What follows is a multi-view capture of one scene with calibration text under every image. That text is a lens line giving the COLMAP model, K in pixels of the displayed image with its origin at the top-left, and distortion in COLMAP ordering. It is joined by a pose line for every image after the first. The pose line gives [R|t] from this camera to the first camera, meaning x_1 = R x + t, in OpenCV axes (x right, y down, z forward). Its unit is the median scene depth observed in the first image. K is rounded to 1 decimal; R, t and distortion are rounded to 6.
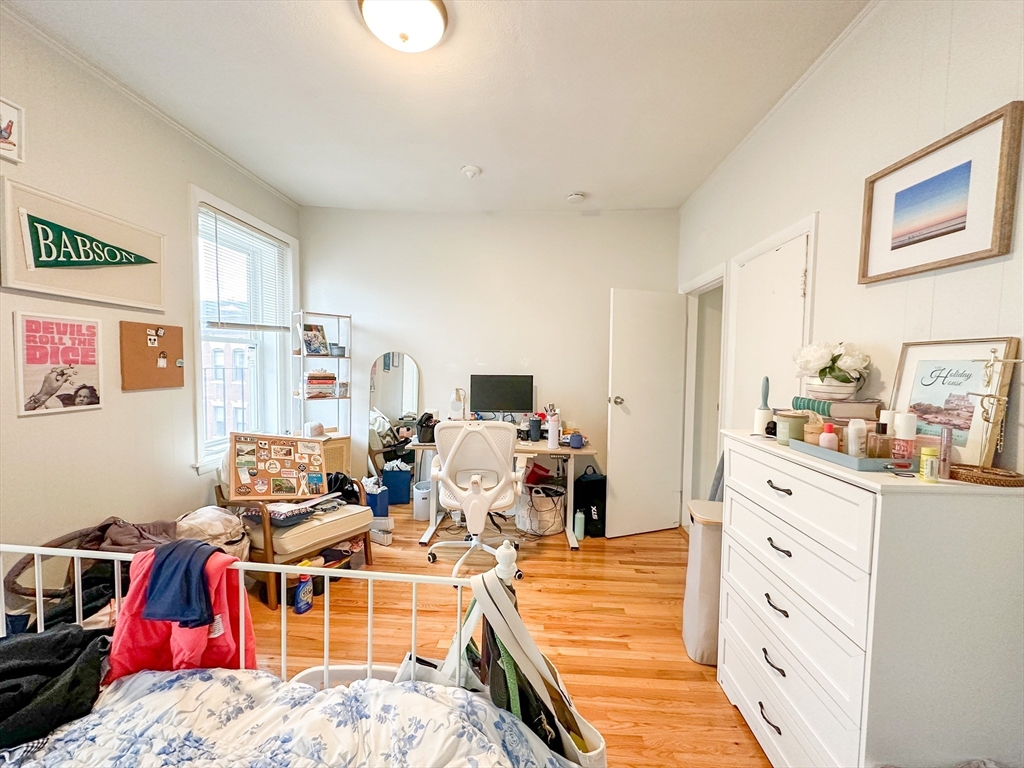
lens RADIAL K [[408.6, 0, 511.8], [0, 408.6, 386.0], [0, 0, 1]] dist [-0.002360, 0.000263]
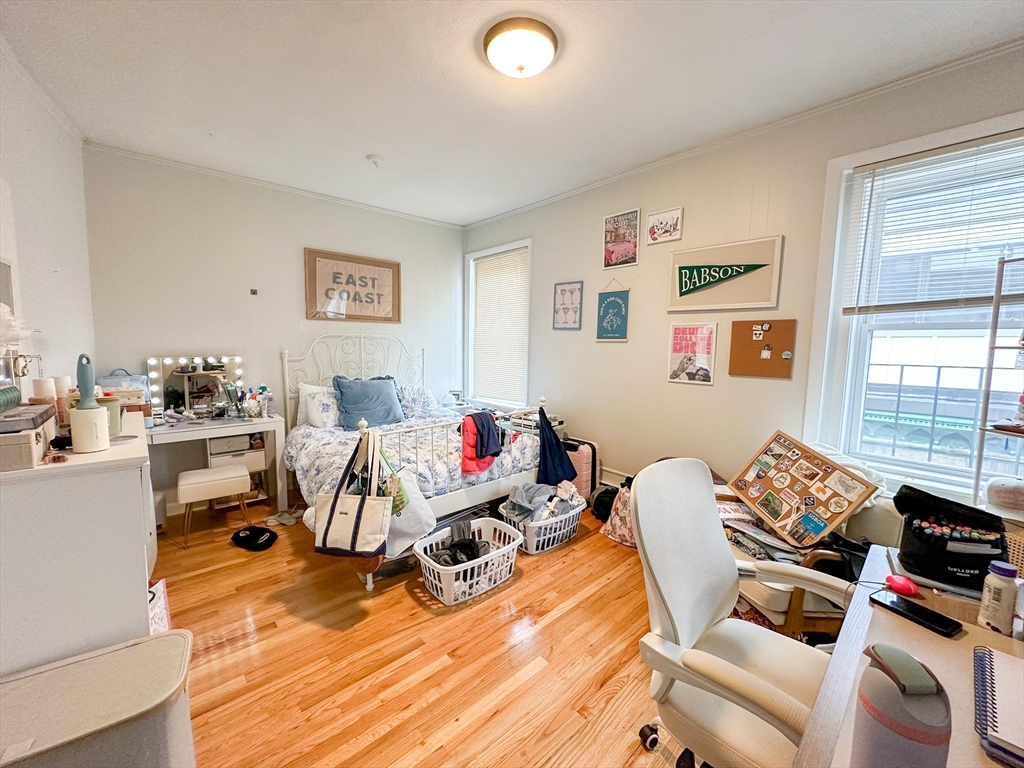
lens RADIAL K [[408.6, 0, 511.8], [0, 408.6, 386.0], [0, 0, 1]] dist [-0.002360, 0.000263]
pose [[-0.705885, 0.042037, -0.707078, 0.476414], [-0.070130, 0.989185, 0.128821, -0.075524], [0.704846, 0.140520, -0.695303, 1.475688]]
